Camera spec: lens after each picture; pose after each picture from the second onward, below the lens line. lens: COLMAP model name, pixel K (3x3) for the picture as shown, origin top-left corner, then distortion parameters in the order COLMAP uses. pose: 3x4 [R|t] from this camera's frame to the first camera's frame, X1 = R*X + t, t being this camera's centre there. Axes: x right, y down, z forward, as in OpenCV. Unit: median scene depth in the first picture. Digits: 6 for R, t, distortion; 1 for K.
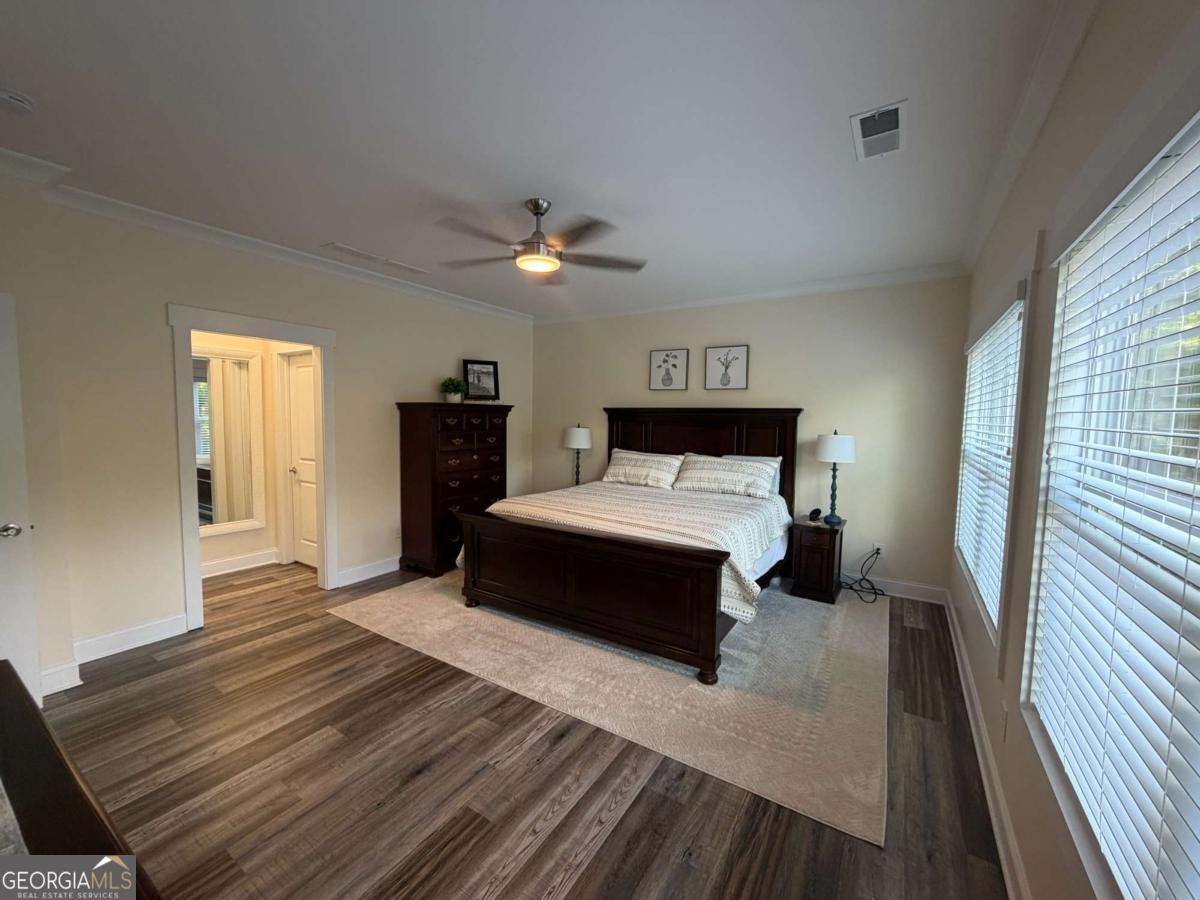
lens RADIAL K [[478.3, 0, 597.3], [0, 478.3, 448.4], [0, 0, 1]] dist [-0.001106, -0.000610]
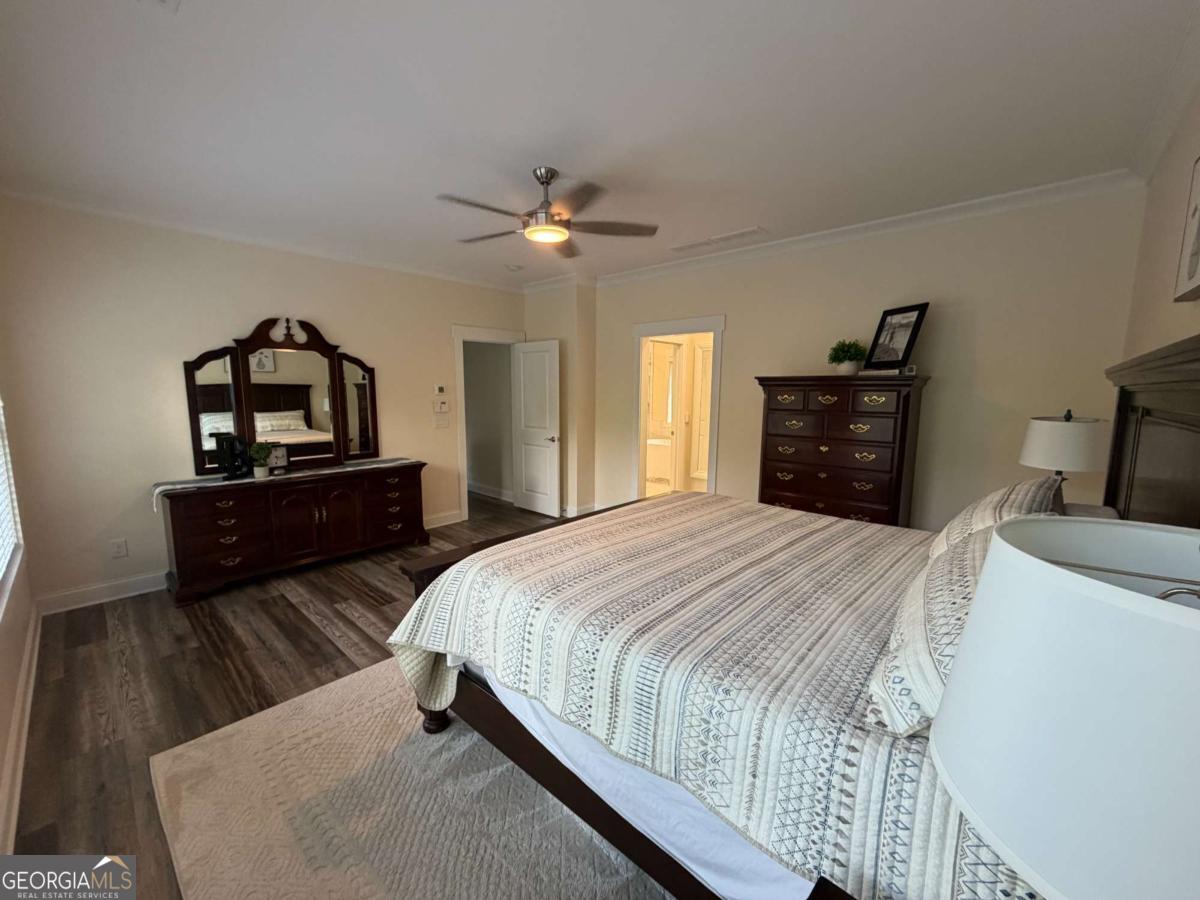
lens RADIAL K [[478.3, 0, 602.4], [0, 478.3, 447.8], [0, 0, 1]] dist [-0.001106, -0.000610]
pose [[-0.169348, 0.113135, -0.979041, 0.584346], [-0.072417, 0.989276, 0.126844, -0.057766], [0.982892, 0.092381, -0.159339, 0.874701]]
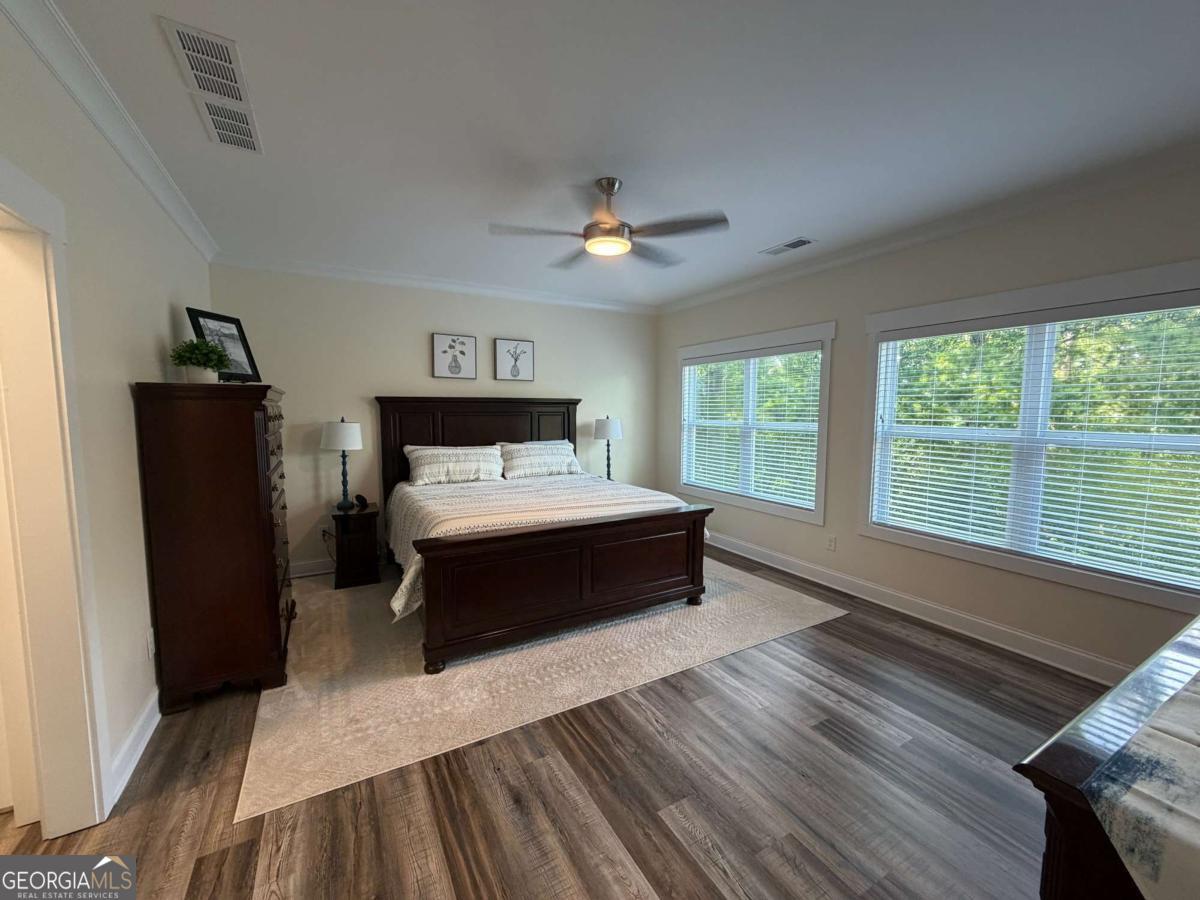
lens RADIAL K [[478.3, 0, 590.9], [0, 478.3, 452.4], [0, 0, 1]] dist [-0.001106, -0.000610]
pose [[0.471515, -0.094025, 0.876831, -0.675459], [0.062620, 0.995360, 0.073061, -0.034897], [-0.879632, 0.020458, 0.475215, 0.391003]]
